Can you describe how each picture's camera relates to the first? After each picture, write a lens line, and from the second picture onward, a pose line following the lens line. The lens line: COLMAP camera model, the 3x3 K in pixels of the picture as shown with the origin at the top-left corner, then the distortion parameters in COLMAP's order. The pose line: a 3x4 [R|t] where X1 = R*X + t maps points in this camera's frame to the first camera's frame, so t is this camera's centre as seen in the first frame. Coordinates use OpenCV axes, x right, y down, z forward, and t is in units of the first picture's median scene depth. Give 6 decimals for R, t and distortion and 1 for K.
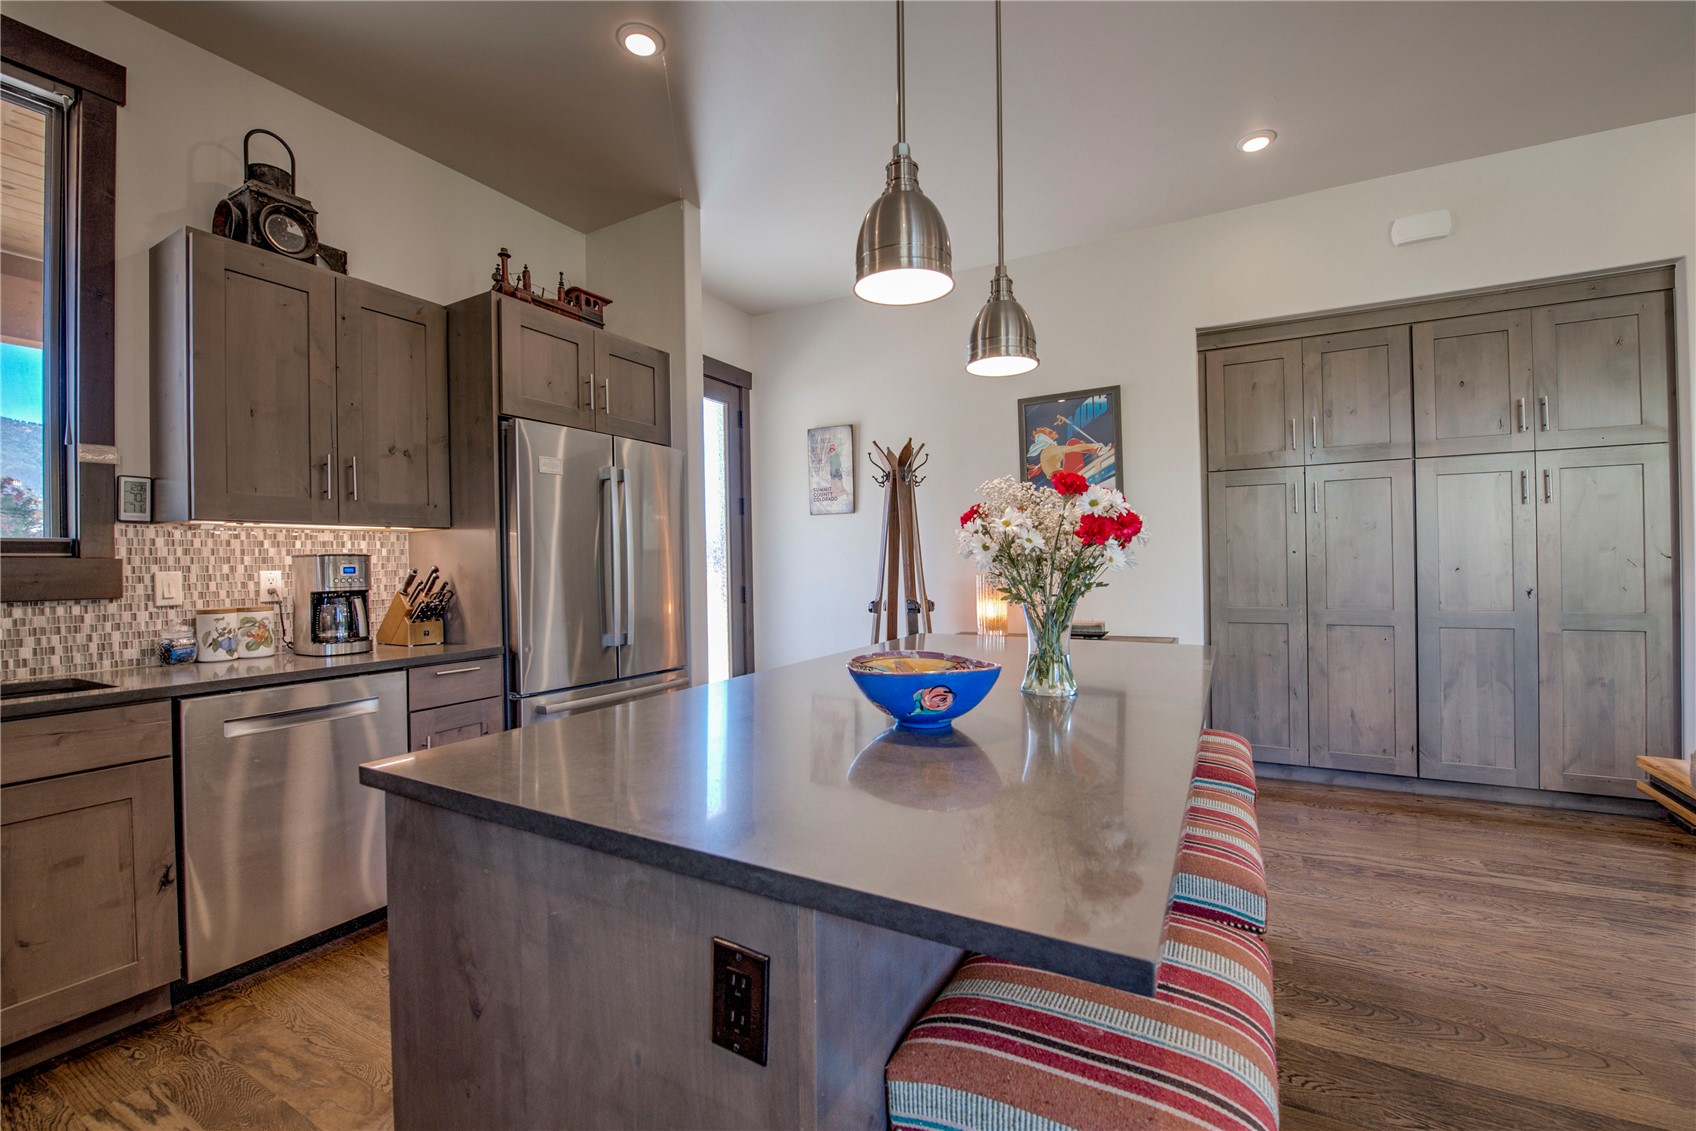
lens RADIAL K [[701.3, 0, 854.6], [0, 701.3, 563.7], [0, 0, 1]] dist [-0.017868, -0.001054]
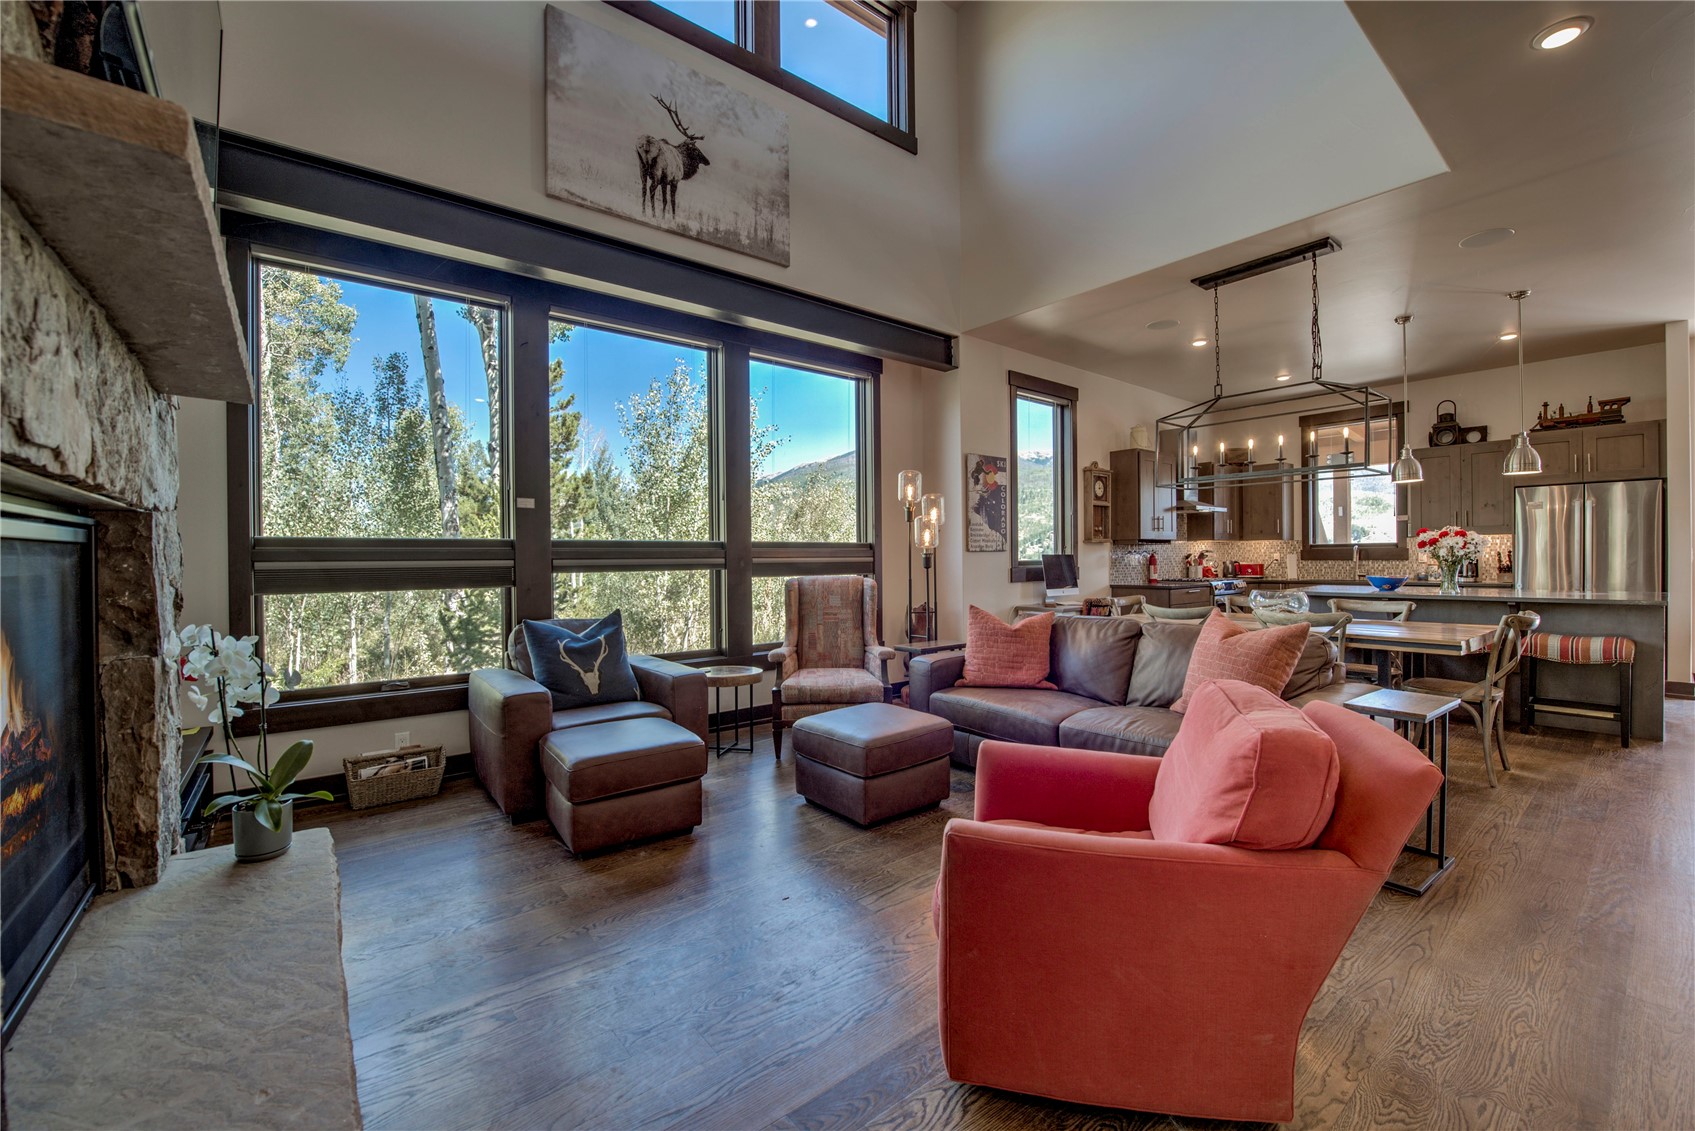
lens RADIAL K [[684.3, 0, 857.0], [0, 684.3, 562.5], [0, 0, 1]] dist [-0.014580, -0.003414]
pose [[-0.376845, 0.025210, -0.925933, 2.712650], [0.017108, 0.999648, 0.020254, -0.044459], [0.926118, -0.008208, -0.377144, -0.232969]]
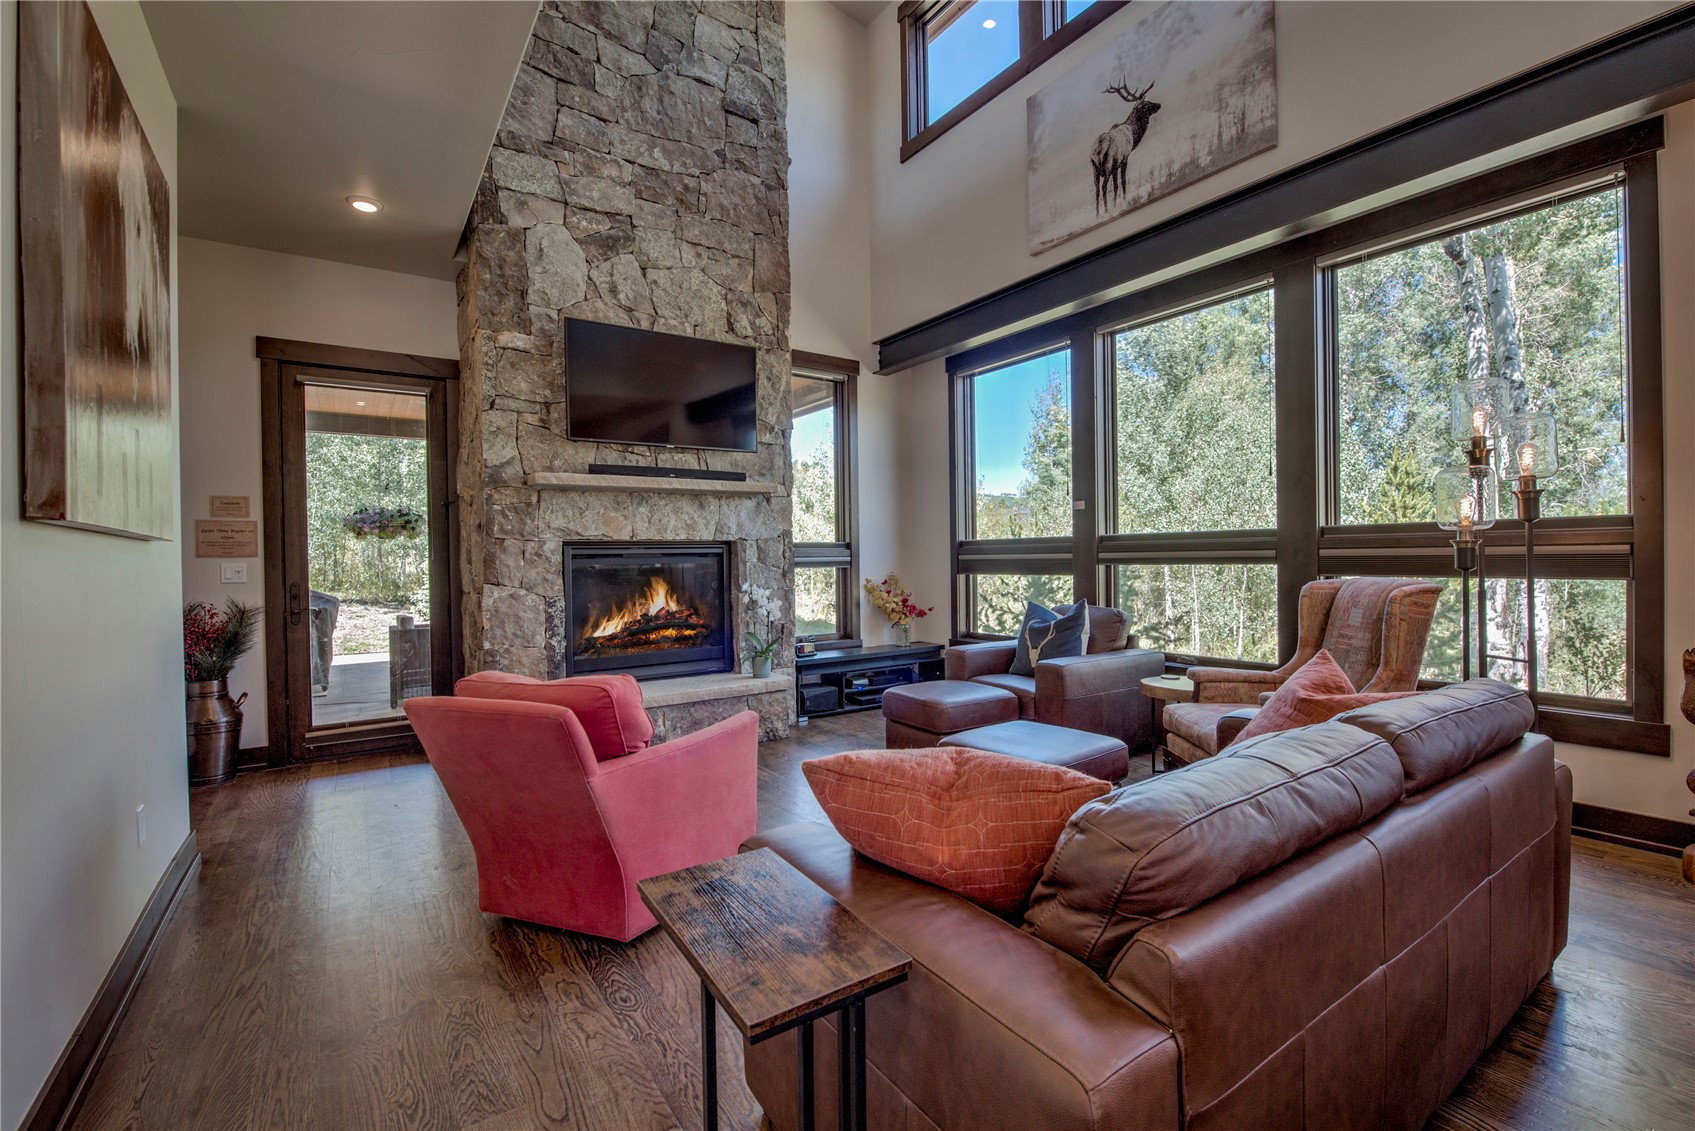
lens RADIAL K [[724.7, 0, 848.9], [0, 724.7, 563.1], [0, 0, 1]] dist [-0.012587, -0.000581]
pose [[-0.894553, 0.026797, 0.446157, 1.200242], [0.029269, 0.999571, -0.001351, -0.020184], [-0.446002, 0.011850, -0.894953, 0.531054]]
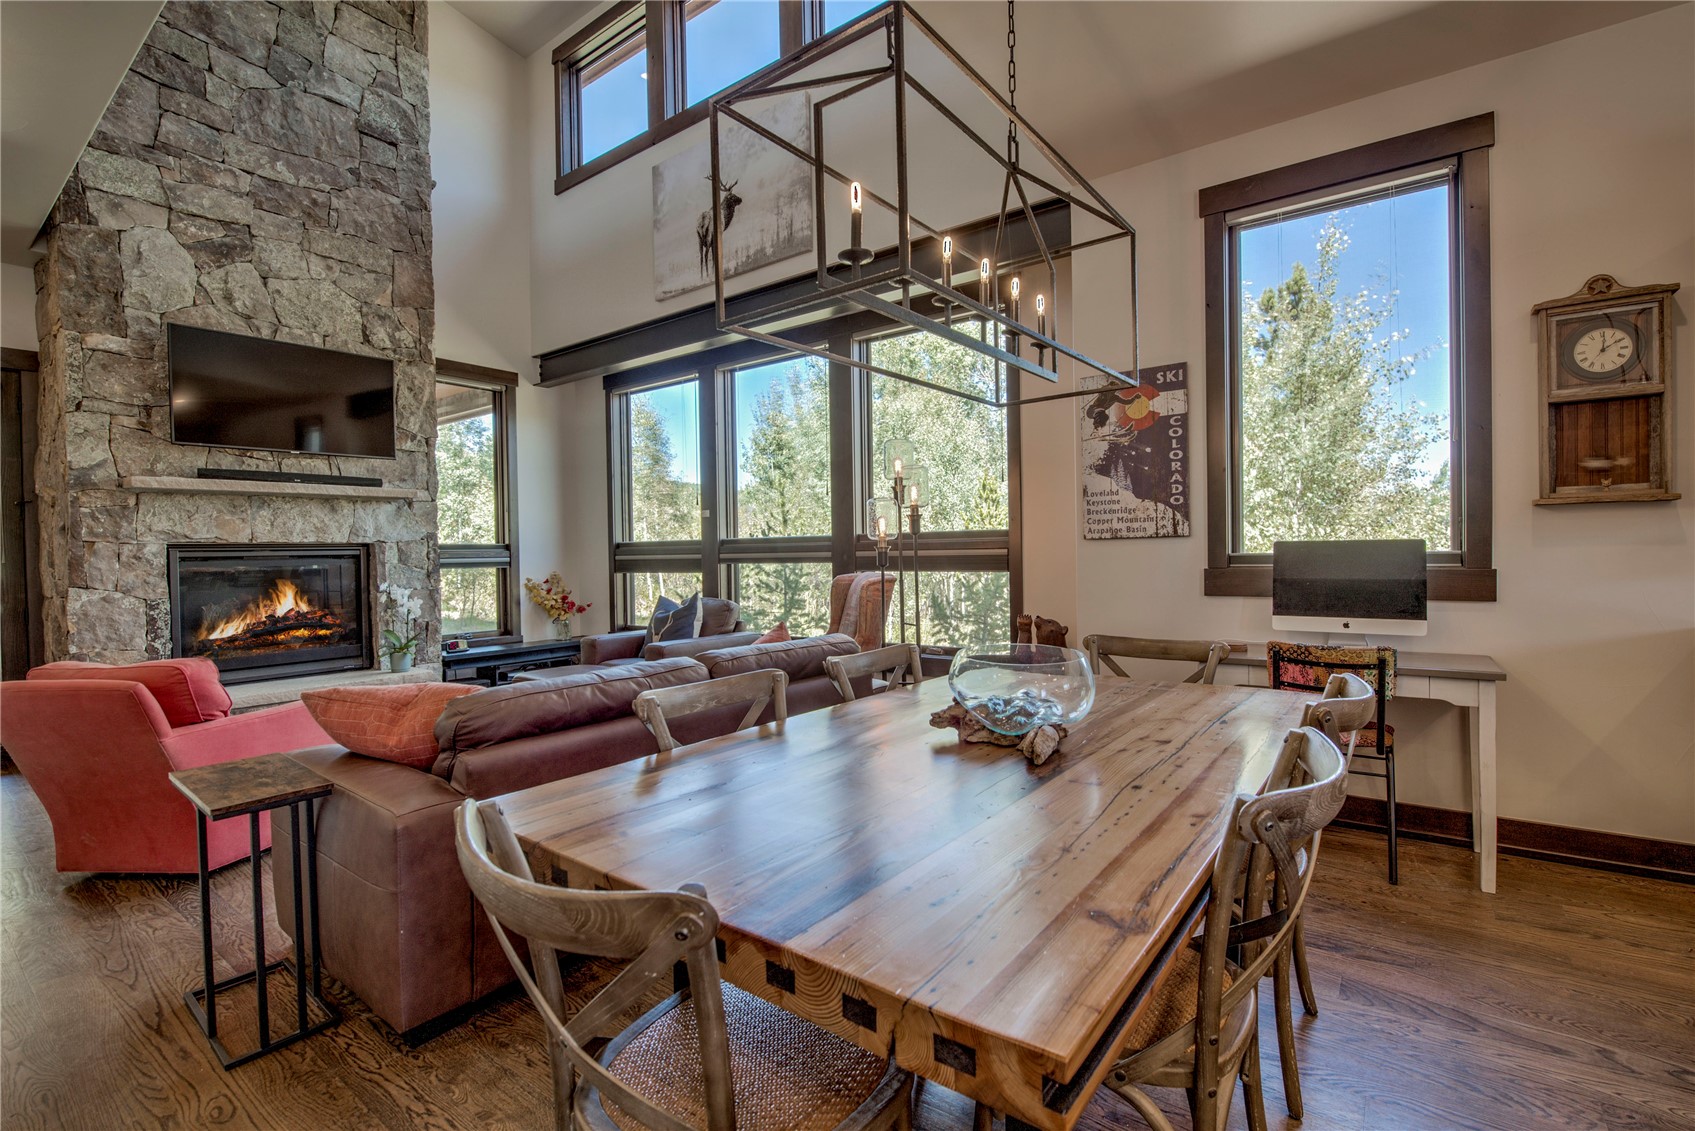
lens RADIAL K [[759.6, 0, 852.1], [0, 759.6, 561.8], [0, 0, 1]] dist [-0.010980, -0.002144]
pose [[-0.989997, 0.031992, 0.137411, 0.704348], [0.033609, 0.999390, 0.009464, -0.013863], [-0.137024, 0.013988, -0.990469, 0.853595]]
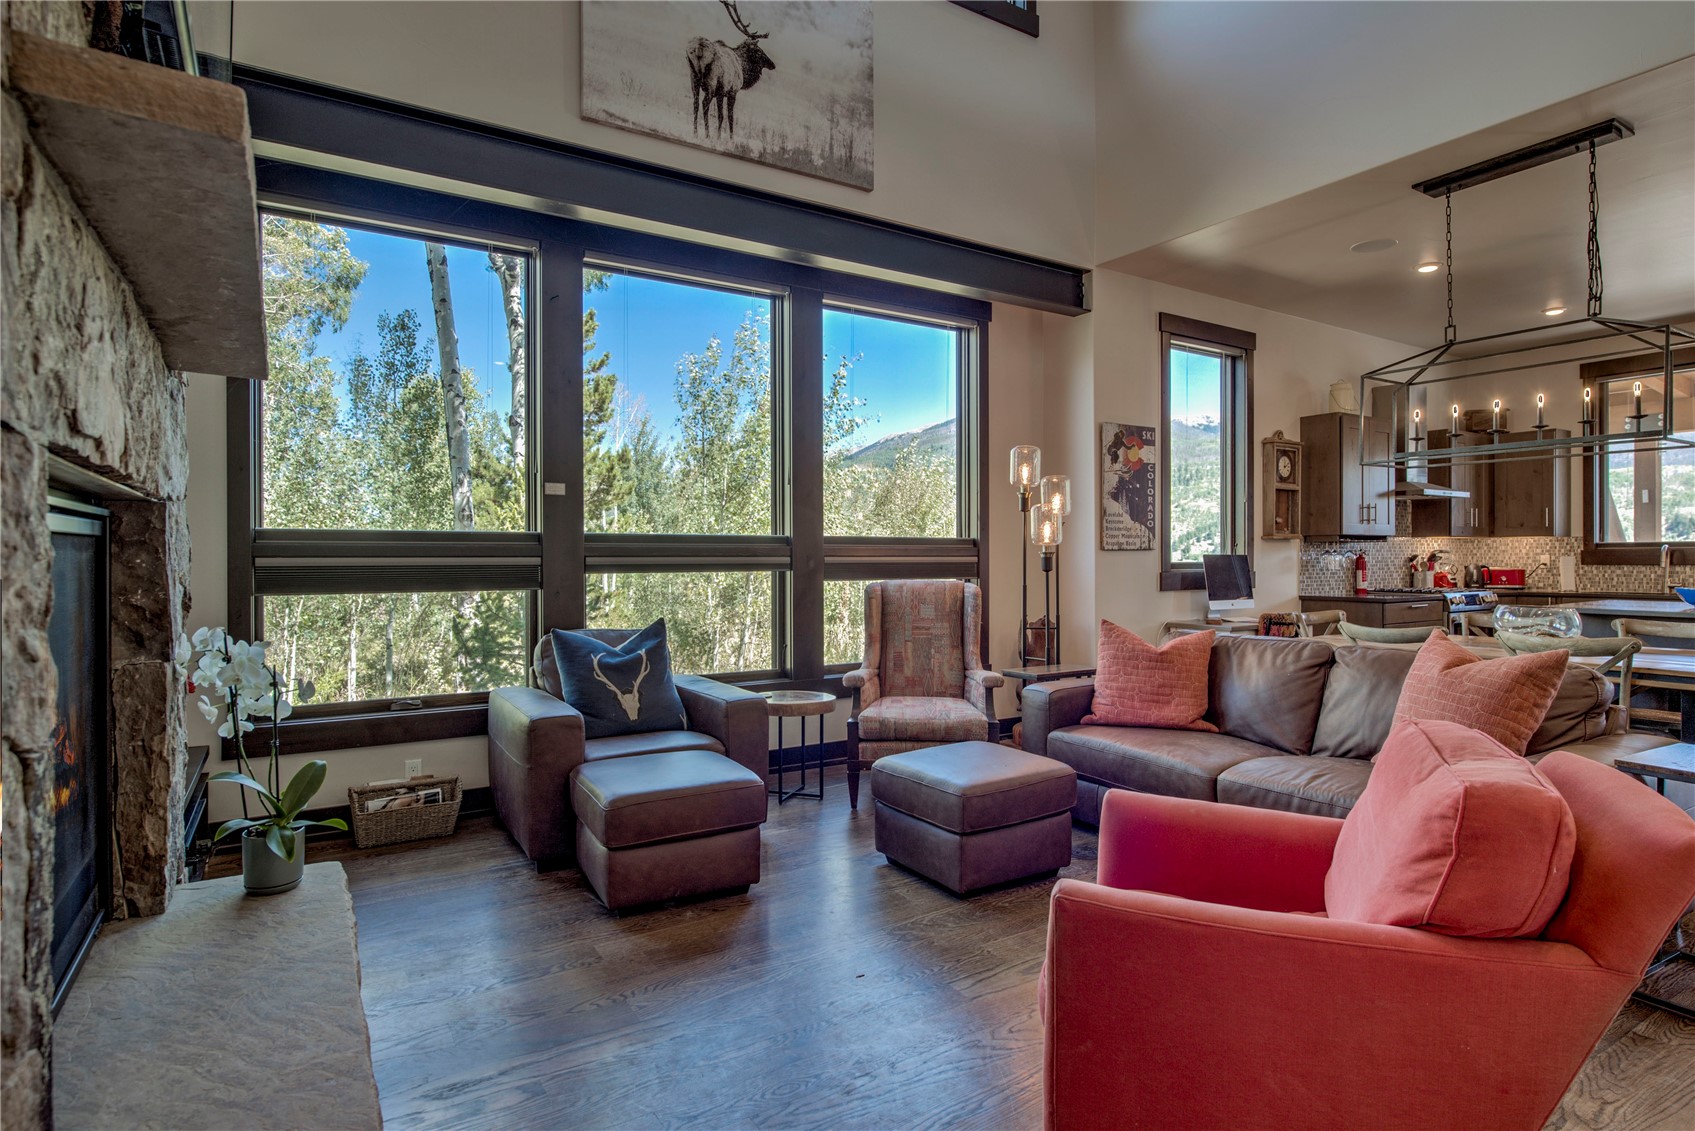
lens RADIAL K [[886.1, 0, 853.6], [0, 886.1, 560.7], [0, 0, 1]] dist [-0.007125, -0.000725]
pose [[-0.485147, 0.019820, -0.874208, 2.752007], [0.011848, 0.999800, 0.016093, -0.045639], [0.874352, -0.002550, -0.485285, -0.206581]]
